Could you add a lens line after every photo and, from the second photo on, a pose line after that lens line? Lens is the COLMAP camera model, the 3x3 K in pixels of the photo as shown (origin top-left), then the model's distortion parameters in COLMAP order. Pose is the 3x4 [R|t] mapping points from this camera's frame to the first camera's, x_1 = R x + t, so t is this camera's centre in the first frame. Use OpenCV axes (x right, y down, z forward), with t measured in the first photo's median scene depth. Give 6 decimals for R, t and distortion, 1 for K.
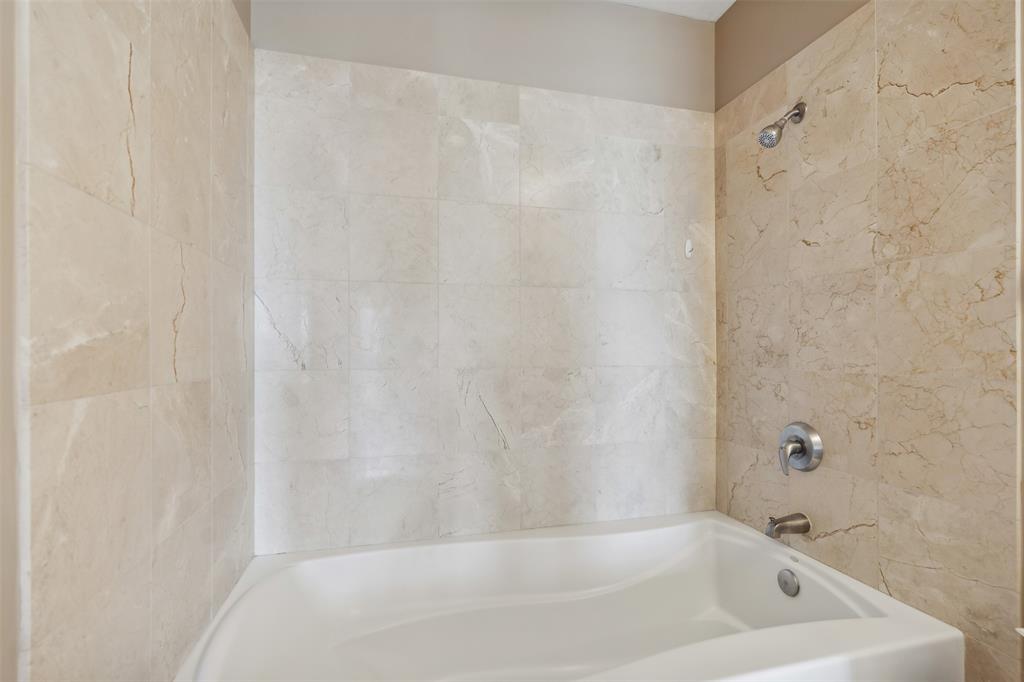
lens RADIAL K [[490.8, 0, 507.2], [0, 490.8, 357.1], [0, 0, 1]] dist [-0.027927, 0.000086]
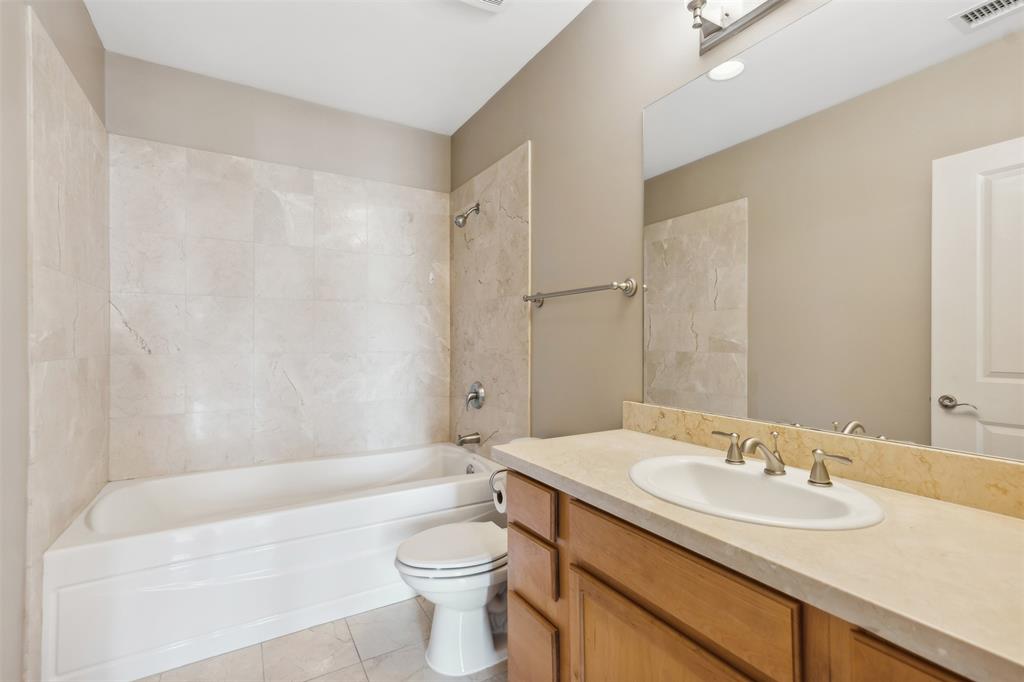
lens RADIAL K [[471.6, 0, 513.4], [0, 471.6, 343.7], [0, 0, 1]] dist [-0.000533, 0.000727]
pose [[0.953270, 0.000594, 0.302118, 0.185721], [0.003377, 0.999915, -0.012621, 0.014968], [-0.302100, 0.013052, 0.953187, -0.637851]]
